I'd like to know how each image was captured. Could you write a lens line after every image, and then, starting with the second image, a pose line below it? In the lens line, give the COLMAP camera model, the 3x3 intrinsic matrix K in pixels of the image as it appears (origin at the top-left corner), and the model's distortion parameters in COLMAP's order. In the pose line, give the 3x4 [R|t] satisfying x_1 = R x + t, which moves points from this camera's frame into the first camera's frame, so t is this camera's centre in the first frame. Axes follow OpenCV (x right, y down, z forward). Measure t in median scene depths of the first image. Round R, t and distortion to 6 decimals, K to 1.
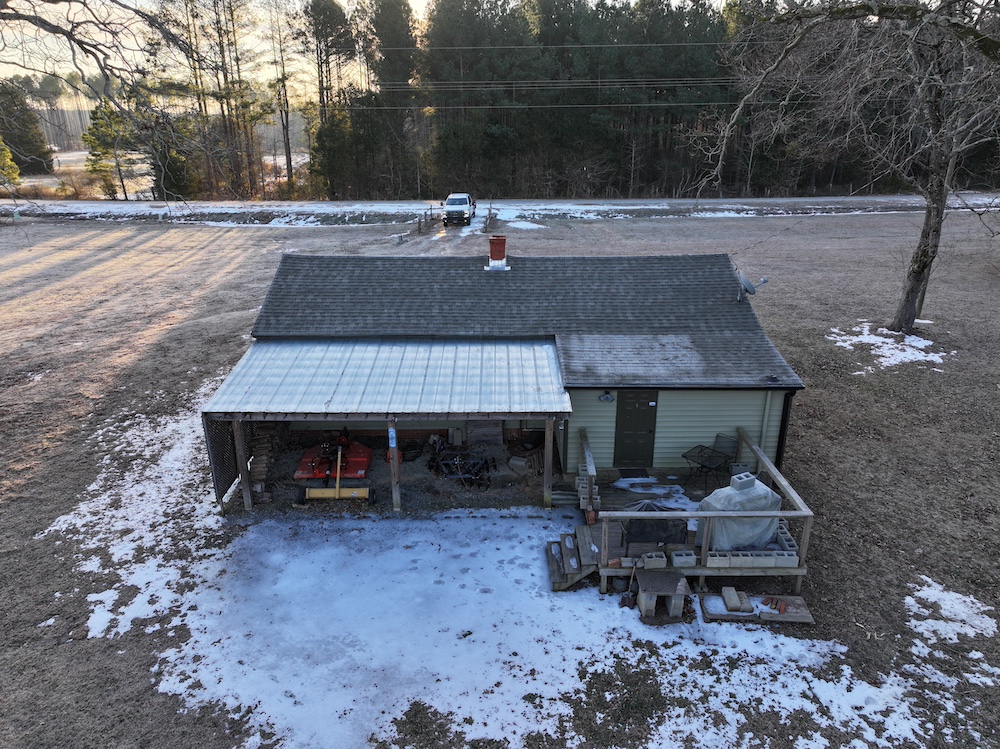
lens RADIAL K [[705.0, 0, 503.9], [0, 705.0, 372.2], [0, 0, 1]] dist [-0.004517, 0.020267]
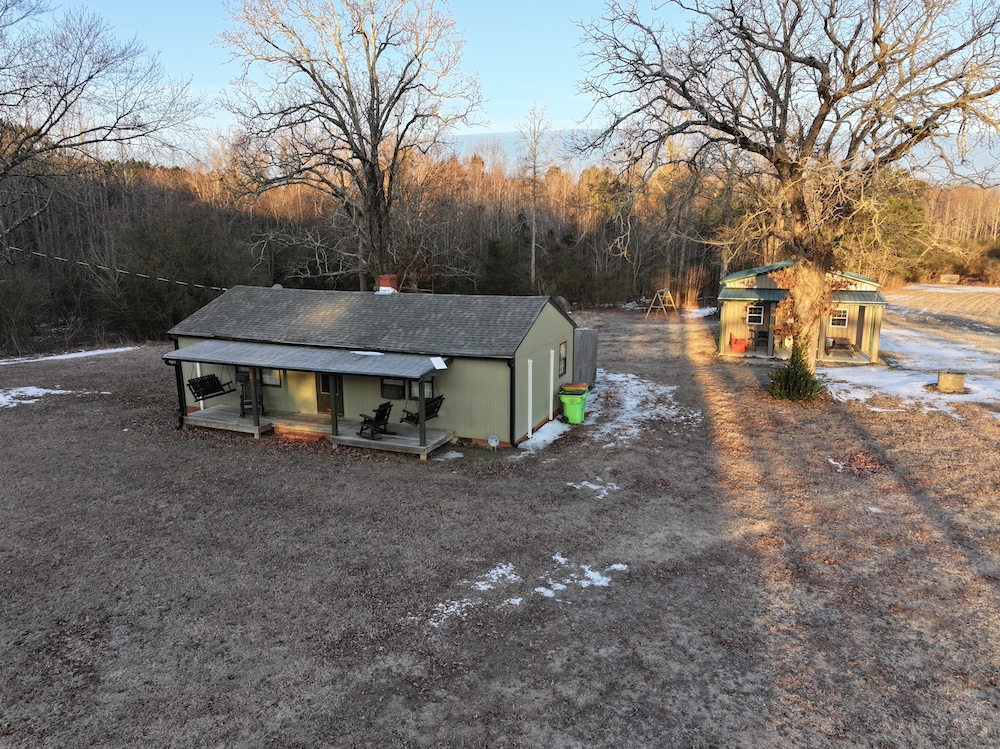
lens RADIAL K [[705.0, 0, 503.9], [0, 705.0, 372.2], [0, 0, 1]] dist [-0.004517, 0.020267]
pose [[-0.928194, -0.071182, 0.365225, -0.919882], [0.129265, 0.858716, 0.495880, -0.872251], [-0.348923, 0.507484, -0.787853, 2.730278]]
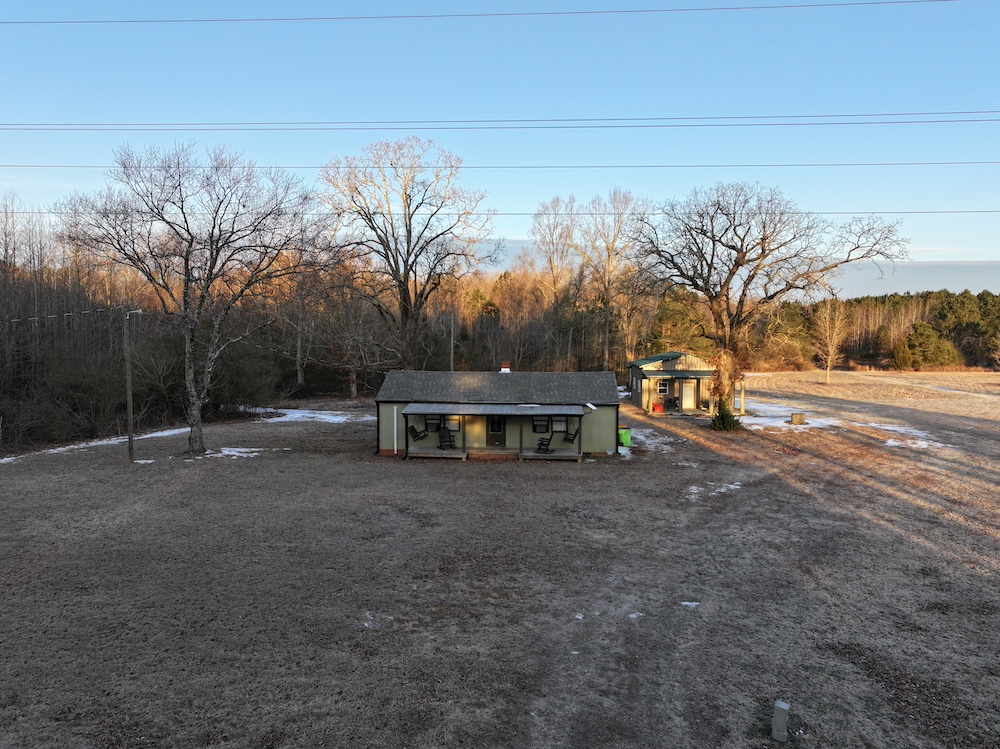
lens RADIAL K [[705.0, 0, 503.9], [0, 705.0, 372.2], [0, 0, 1]] dist [-0.004517, 0.020267]
pose [[-0.996832, -0.006134, 0.079297, -0.225008], [0.026142, 0.916351, 0.399522, -1.319071], [-0.075114, 0.400330, -0.913287, 3.882261]]
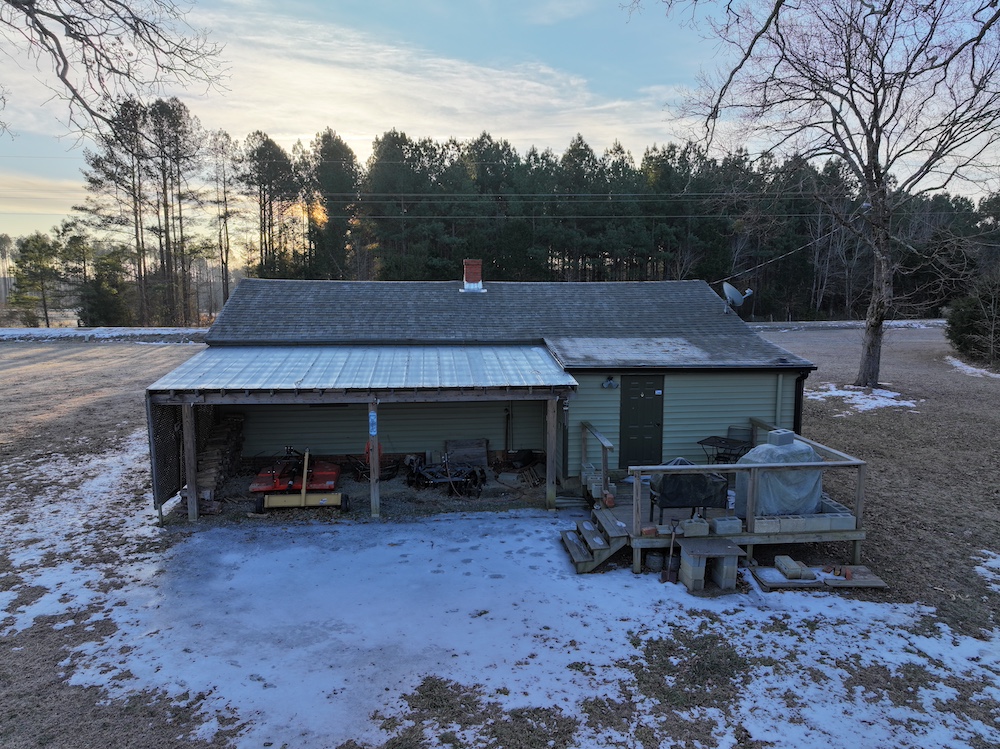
lens RADIAL K [[705.0, 0, 503.9], [0, 705.0, 372.2], [0, 0, 1]] dist [-0.004517, 0.020267]
pose [[0.995088, -0.010167, 0.098474, -0.085198], [0.031986, 0.974379, -0.222628, 0.234646], [-0.093687, 0.224684, 0.969917, 0.136981]]
